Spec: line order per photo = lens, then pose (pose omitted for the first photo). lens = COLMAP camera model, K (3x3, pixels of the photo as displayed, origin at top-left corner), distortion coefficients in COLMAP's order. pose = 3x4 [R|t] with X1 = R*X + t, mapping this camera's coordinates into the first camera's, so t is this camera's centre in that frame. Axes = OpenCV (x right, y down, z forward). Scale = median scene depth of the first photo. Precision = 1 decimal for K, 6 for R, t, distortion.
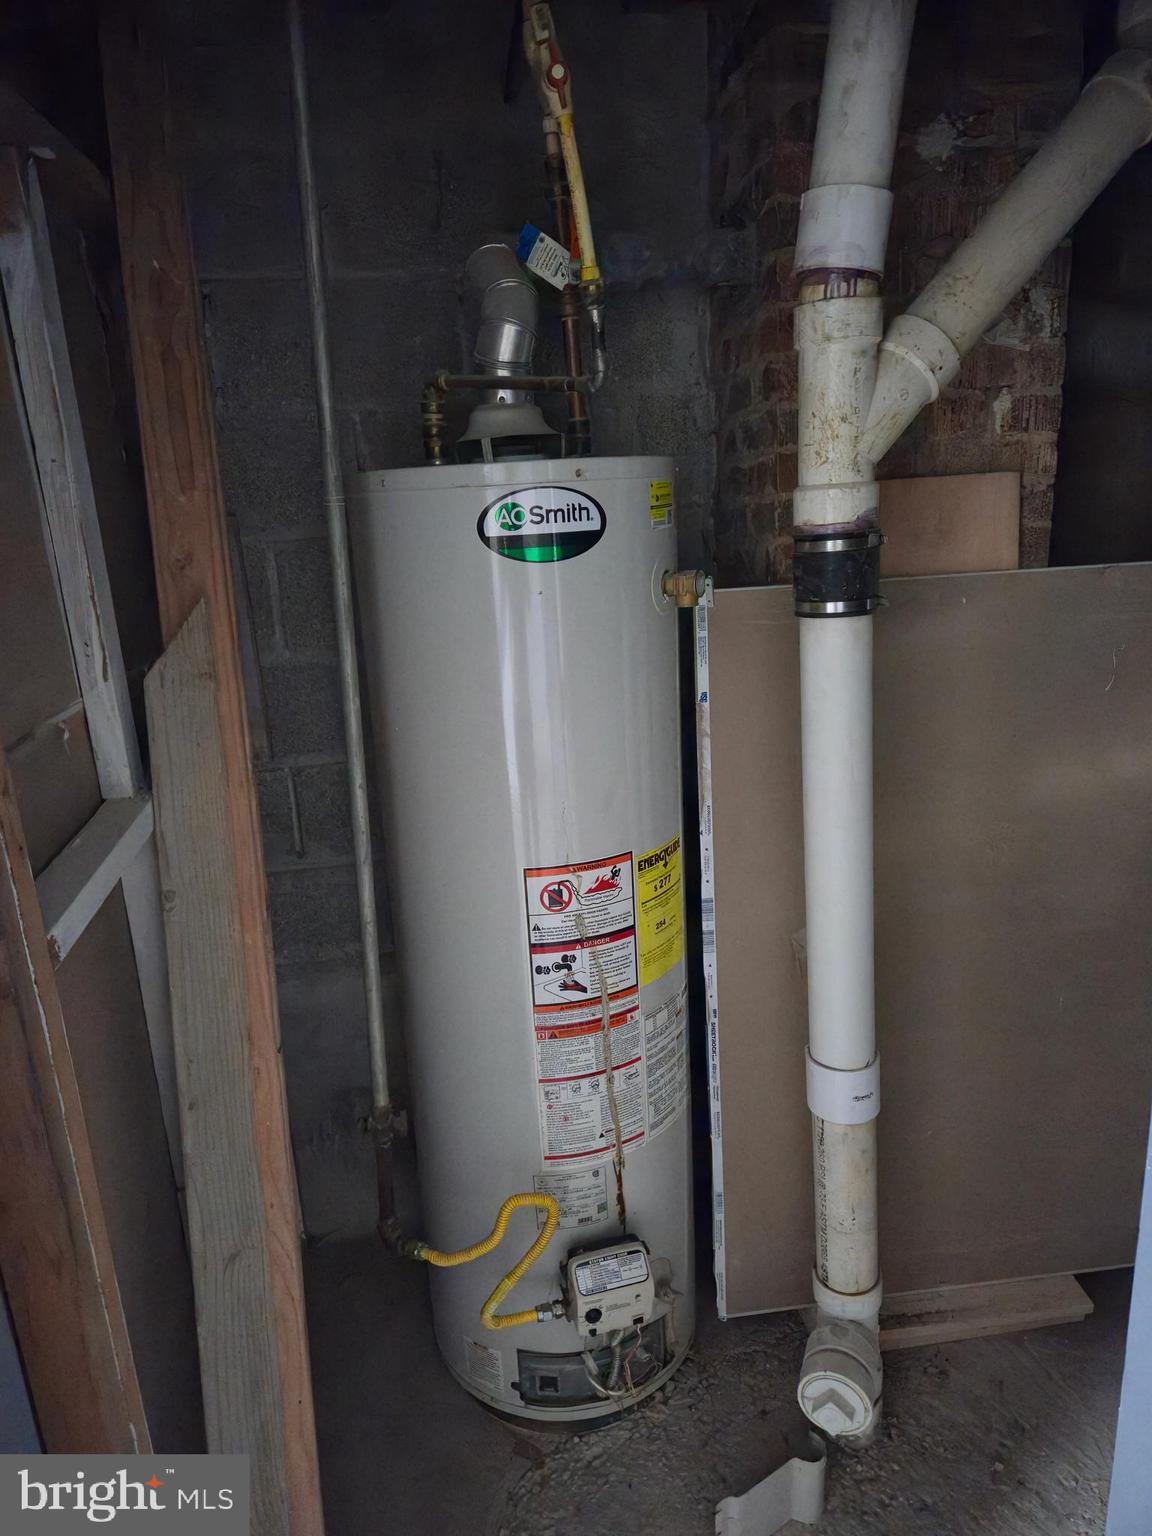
lens RADIAL K [[1031.4, 0, 563.1], [0, 1031.4, 765.2], [0, 0, 1]] dist [0.073587, -0.064089]
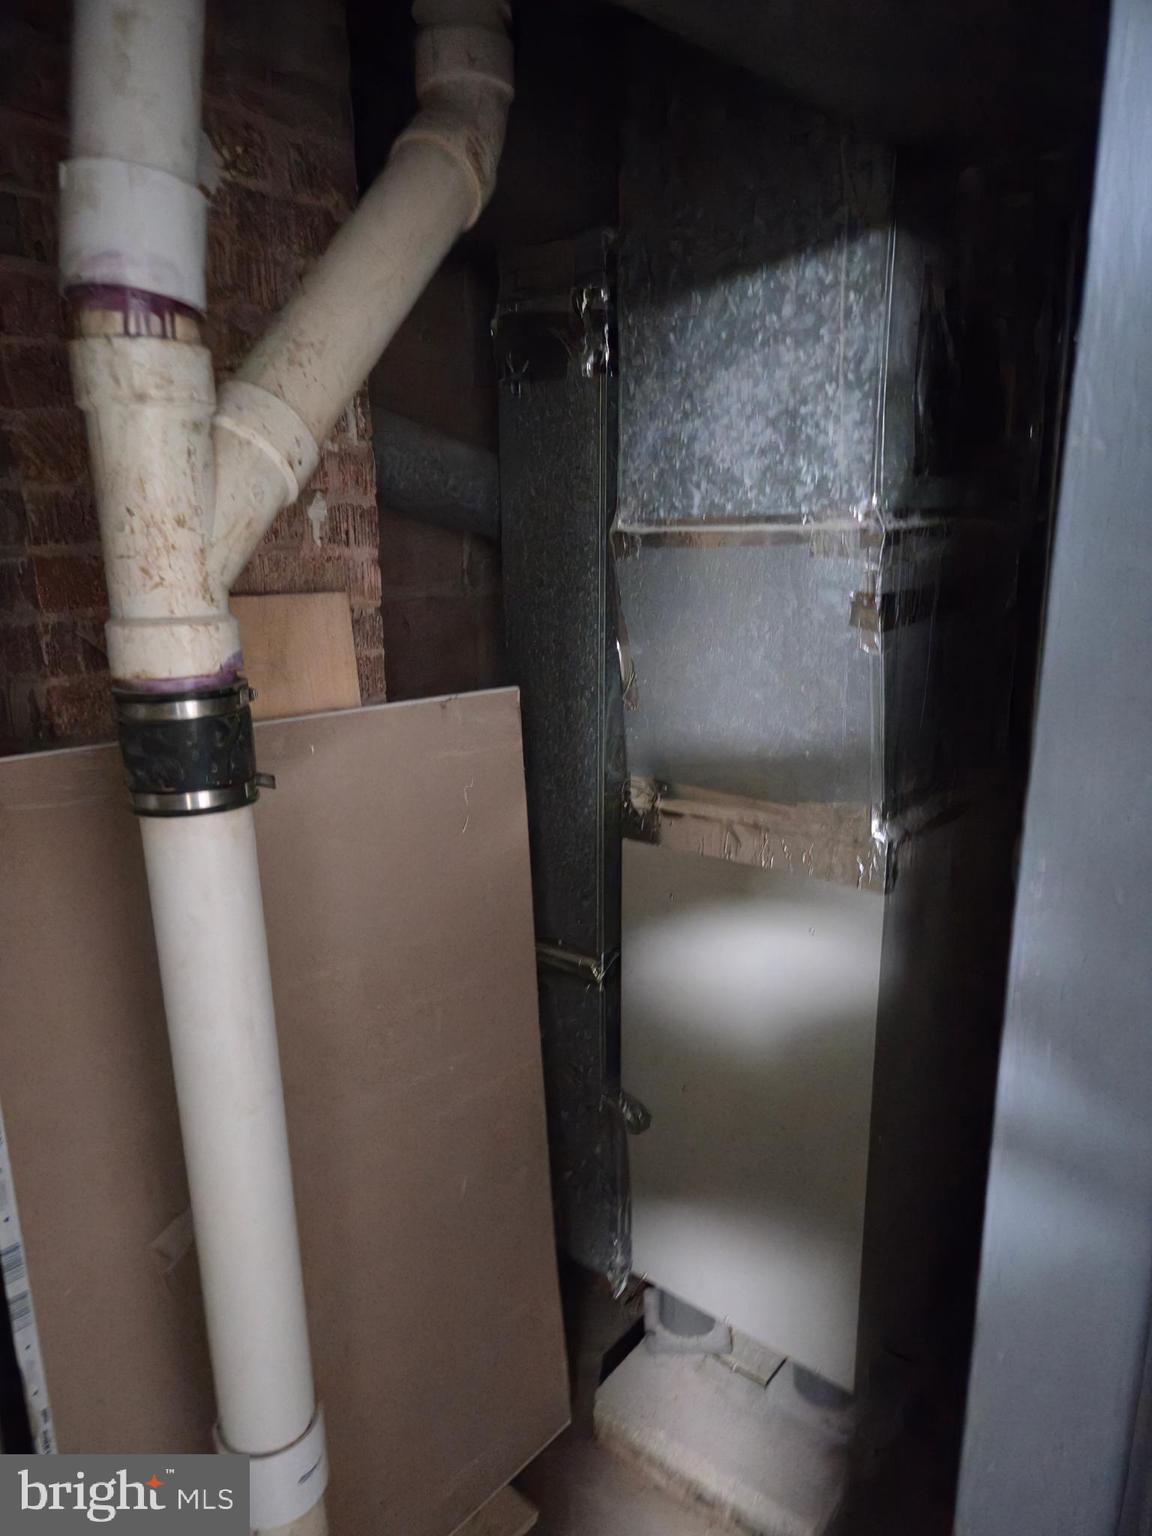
lens RADIAL K [[1031.4, 0, 567.0], [0, 1031.4, 784.1], [0, 0, 1]] dist [0.073587, -0.064089]
pose [[0.738156, -0.105688, 0.666300, -0.005942], [0.144408, 0.989514, -0.003026, -0.126473], [-0.658993, 0.098453, 0.745678, 0.351933]]
